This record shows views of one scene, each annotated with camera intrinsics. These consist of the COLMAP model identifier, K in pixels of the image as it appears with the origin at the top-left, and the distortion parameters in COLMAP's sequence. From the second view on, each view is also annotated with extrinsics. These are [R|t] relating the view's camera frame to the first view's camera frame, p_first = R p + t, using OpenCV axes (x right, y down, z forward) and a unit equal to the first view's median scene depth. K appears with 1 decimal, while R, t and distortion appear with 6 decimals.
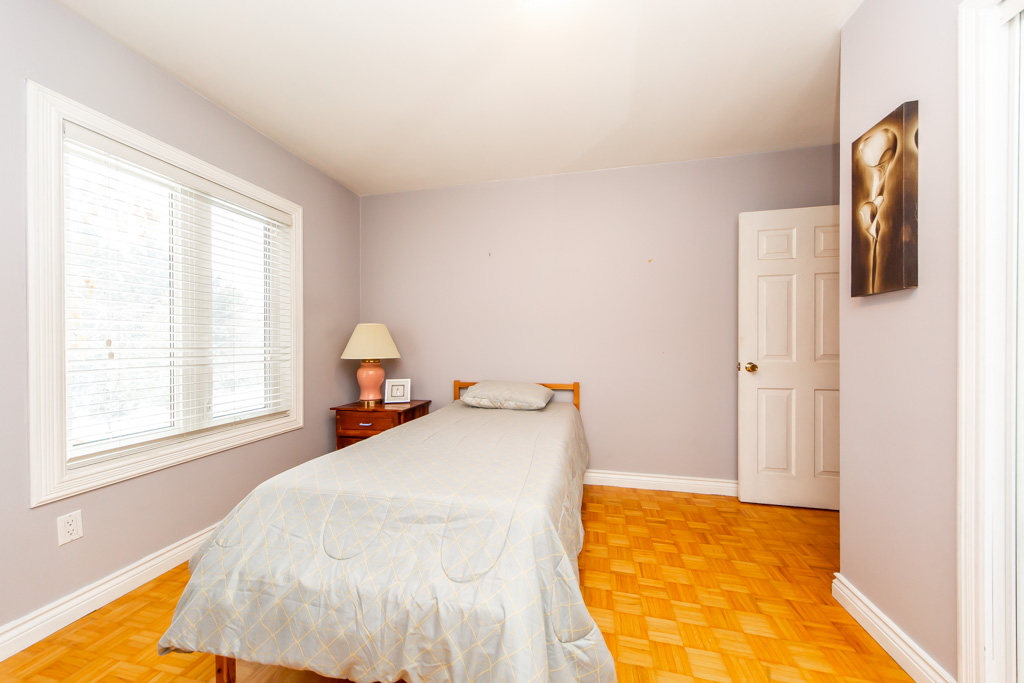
lens RADIAL K [[352.4, 0, 510.5], [0, 352.4, 341.8], [0, 0, 1]] dist [0.006580, -0.000157]
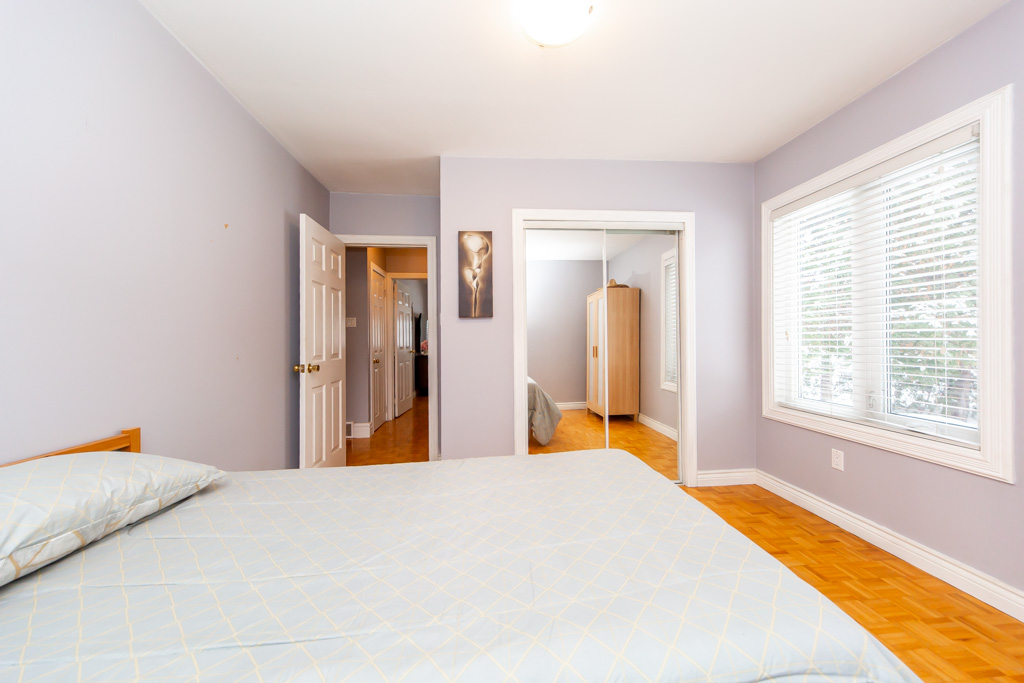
lens RADIAL K [[352.4, 0, 511.1], [0, 352.4, 342.2], [0, 0, 1]] dist [0.006580, -0.000157]
pose [[-0.291587, 0.001901, 0.956542, -0.897677], [0.005020, 0.999987, -0.000456, 0.006326], [-0.956531, 0.004669, -0.291593, 1.380137]]
